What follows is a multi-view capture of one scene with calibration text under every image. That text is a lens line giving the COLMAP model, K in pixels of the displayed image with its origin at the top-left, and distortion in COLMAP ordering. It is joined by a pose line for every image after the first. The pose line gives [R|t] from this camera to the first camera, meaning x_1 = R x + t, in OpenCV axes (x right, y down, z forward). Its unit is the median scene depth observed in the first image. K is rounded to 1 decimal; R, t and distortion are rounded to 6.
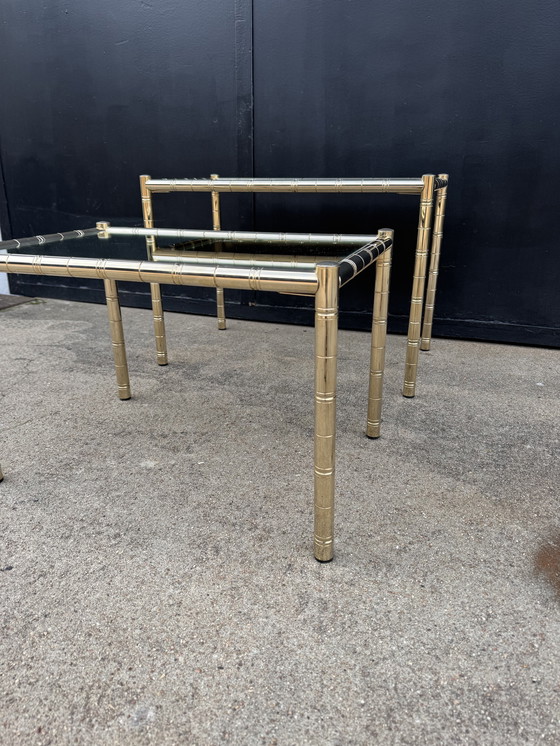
lens RADIAL K [[534.8, 0, 278.7], [0, 534.8, 372.6], [0, 0, 1]] dist [0.010275, -0.025925]
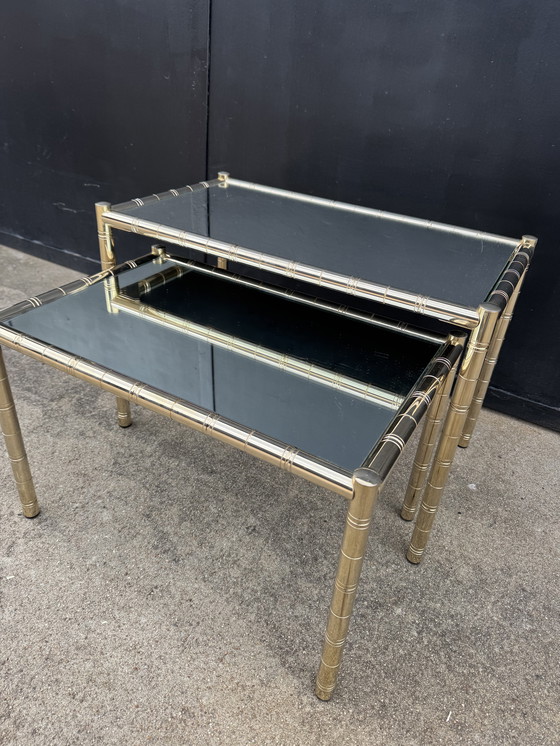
lens RADIAL K [[534.8, 0, 283.0], [0, 534.8, 368.3], [0, 0, 1]] dist [0.010275, -0.025925]
pose [[0.987705, 0.138814, -0.071898, 0.215142], [-0.122399, 0.972791, 0.196714, -0.270544], [0.097248, -0.185495, 0.977821, 0.173226]]
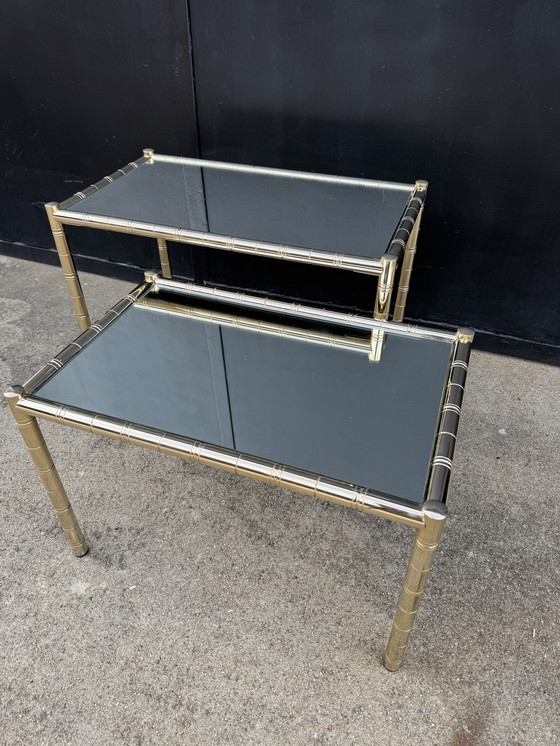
lens RADIAL K [[534.8, 0, 277.3], [0, 534.8, 375.2], [0, 0, 1]] dist [0.010275, -0.025925]
pose [[0.999906, -0.006805, 0.011934, 0.075276], [0.002647, 0.947843, 0.318727, -0.352124], [-0.013480, -0.318666, 0.947771, 0.133646]]
